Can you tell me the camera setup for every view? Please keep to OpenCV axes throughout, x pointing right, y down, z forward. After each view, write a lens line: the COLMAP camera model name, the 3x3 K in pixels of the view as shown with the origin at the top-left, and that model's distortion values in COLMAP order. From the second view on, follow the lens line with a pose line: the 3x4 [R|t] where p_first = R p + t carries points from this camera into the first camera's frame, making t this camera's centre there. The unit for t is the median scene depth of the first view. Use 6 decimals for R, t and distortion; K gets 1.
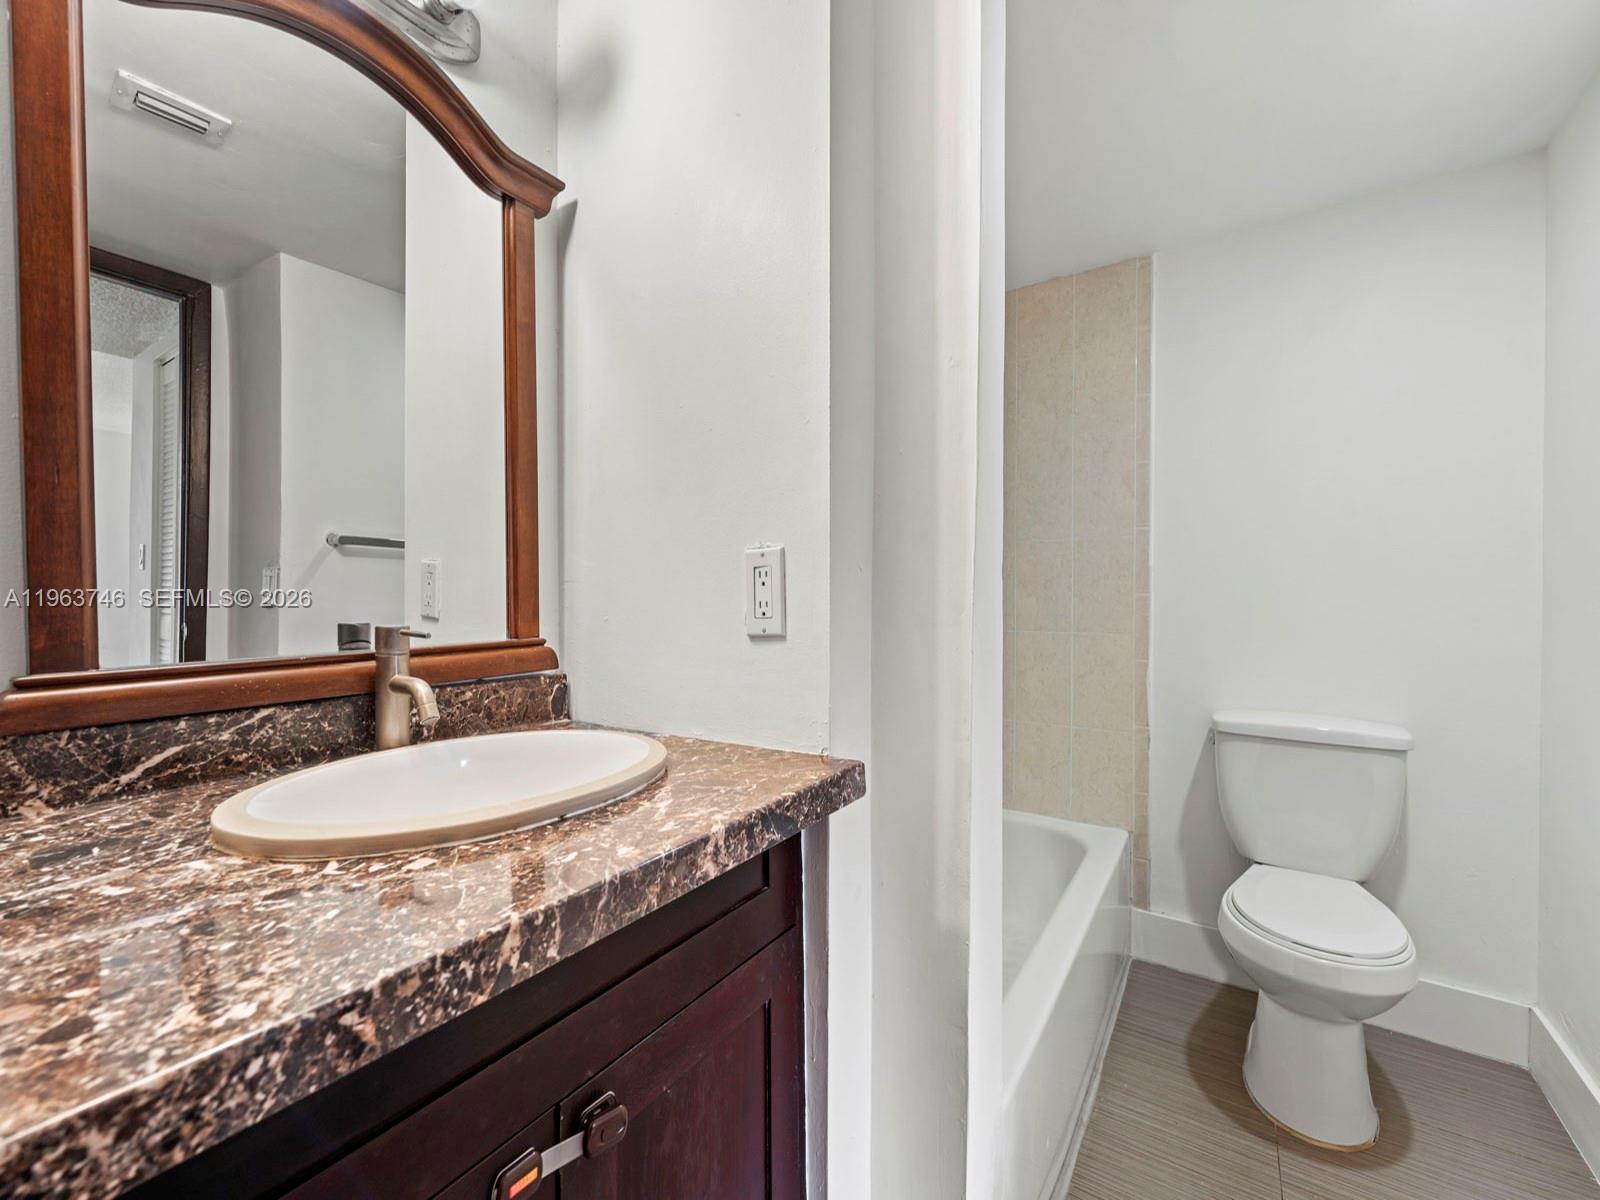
lens RADIAL K [[657.4, 0, 794.5], [0, 657.4, 610.7], [0, 0, 1]] dist [0.000501, -0.000751]
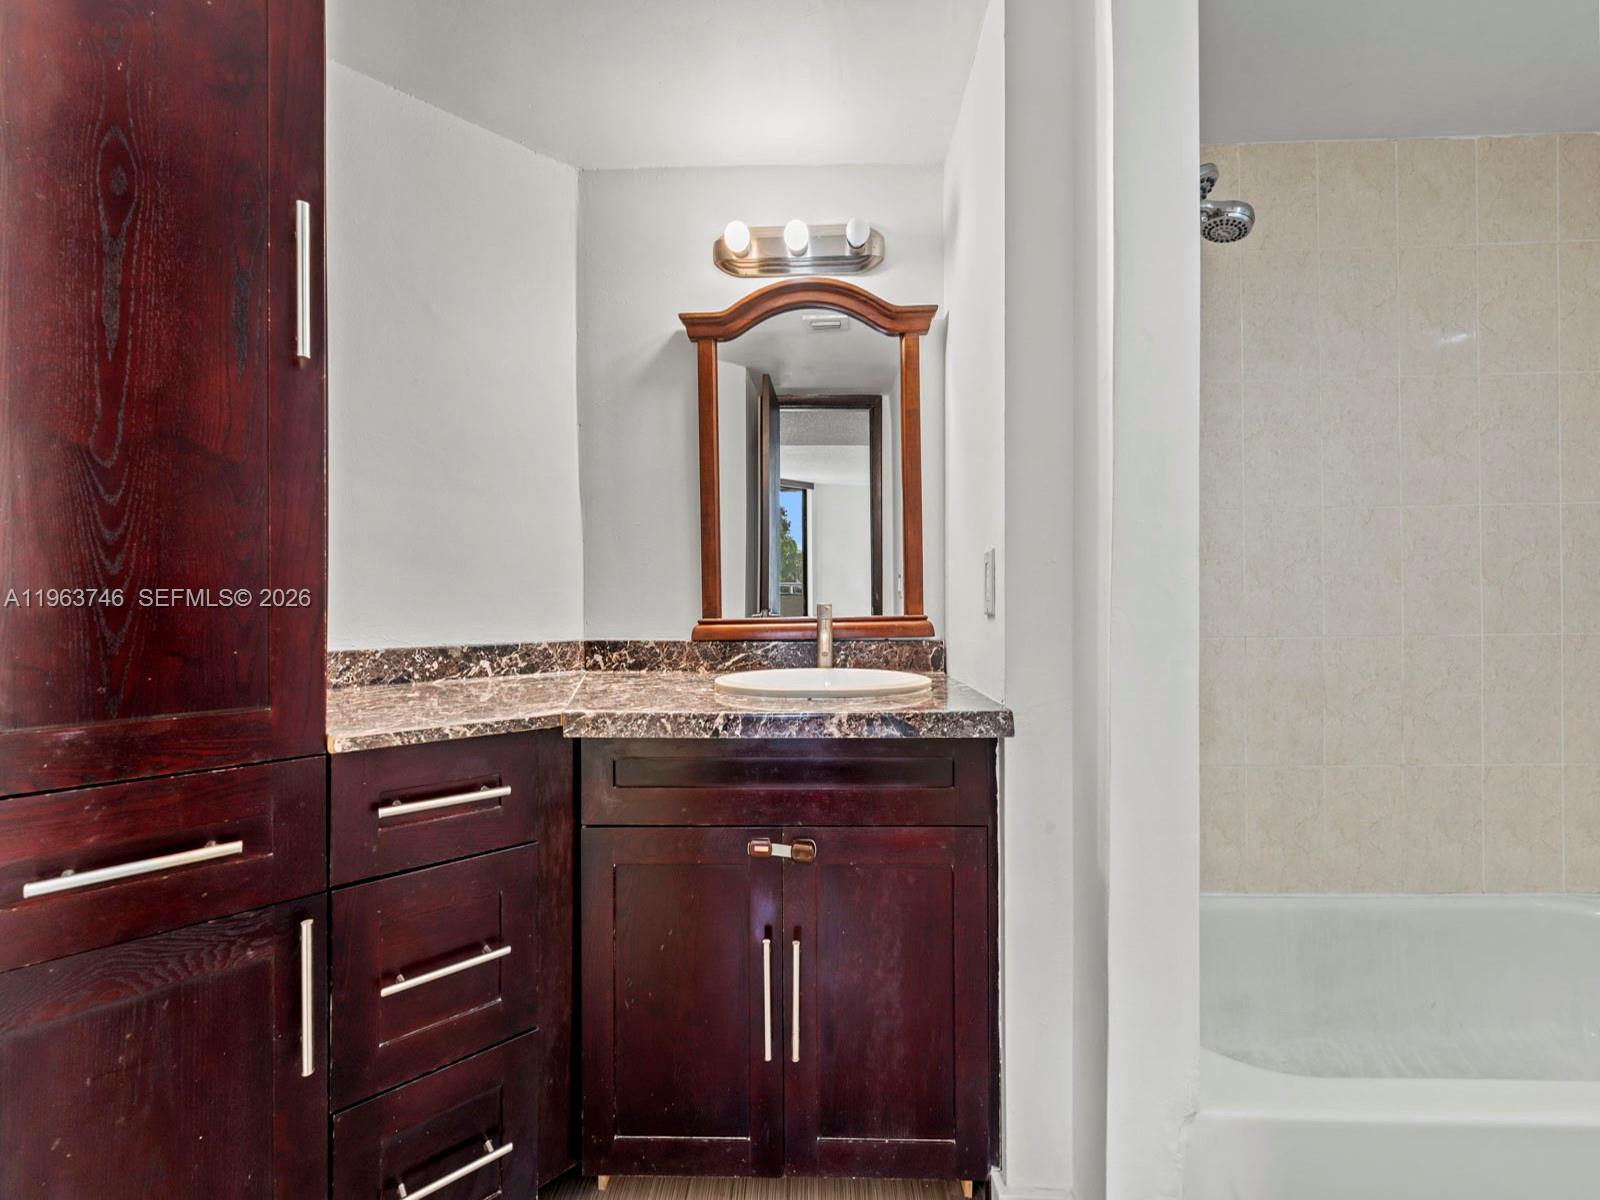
lens RADIAL K [[657.4, 0, 794.5], [0, 657.4, 610.7], [0, 0, 1]] dist [0.000501, -0.000751]
pose [[0.525107, 0.018360, -0.850838, 1.186737], [-0.012254, 0.999827, 0.014012, 0.022524], [0.850948, 0.003068, 0.525241, -0.061239]]
